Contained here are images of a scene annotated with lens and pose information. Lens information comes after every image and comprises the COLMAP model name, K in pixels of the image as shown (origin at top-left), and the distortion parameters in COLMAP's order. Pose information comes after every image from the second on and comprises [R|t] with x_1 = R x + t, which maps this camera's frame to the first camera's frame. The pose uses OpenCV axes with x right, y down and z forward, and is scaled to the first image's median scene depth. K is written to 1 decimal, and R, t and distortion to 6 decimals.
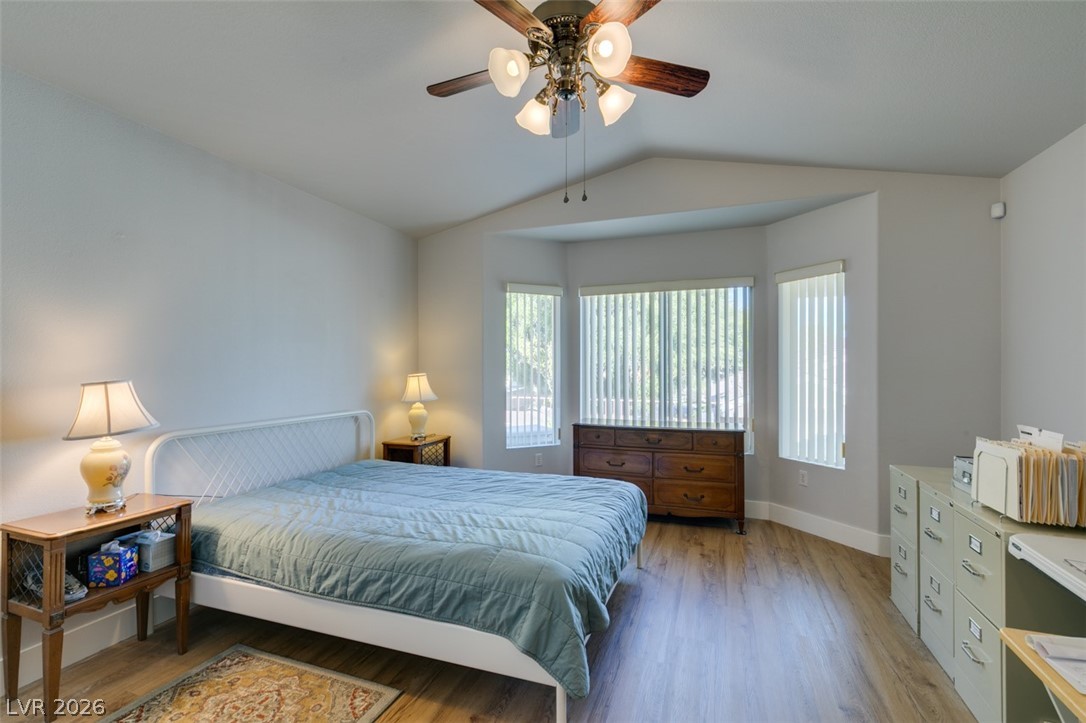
lens RADIAL K [[485.5, 0, 541.2], [0, 485.5, 365.4], [0, 0, 1]] dist [0.004482, -0.001223]
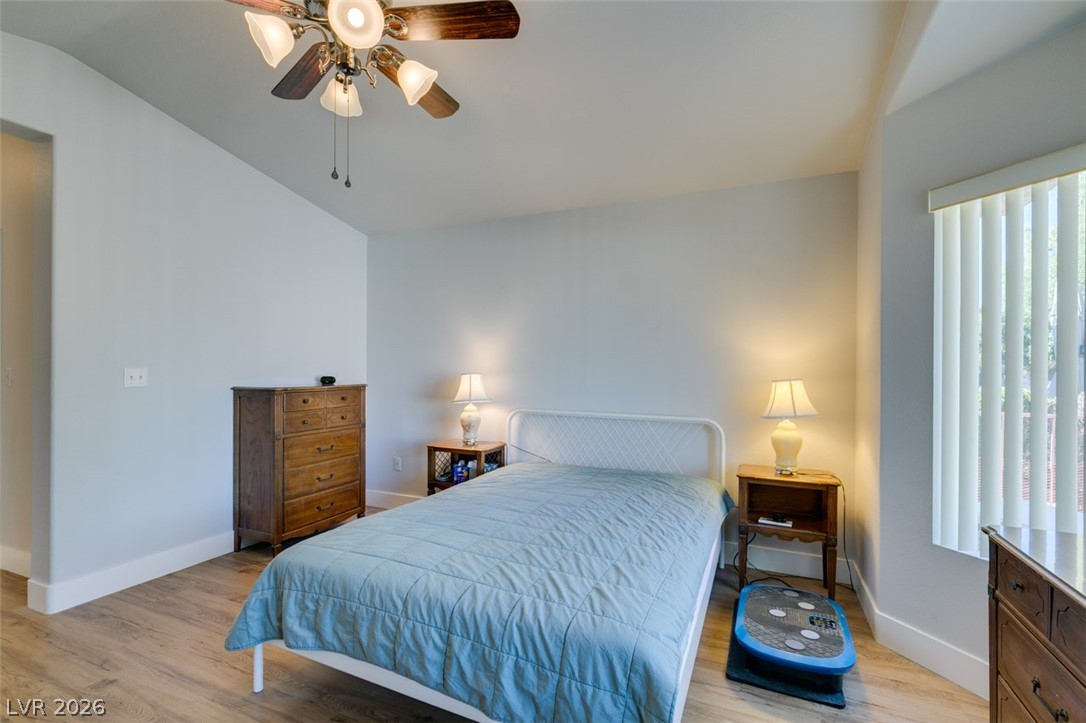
lens RADIAL K [[485.5, 0, 541.2], [0, 485.5, 365.4], [0, 0, 1]] dist [0.004482, -0.001223]
pose [[-0.069643, 0.002684, -0.997568, 0.496984], [-0.005203, 0.999982, 0.003054, -0.001491], [0.997558, 0.005403, -0.069627, 0.762080]]
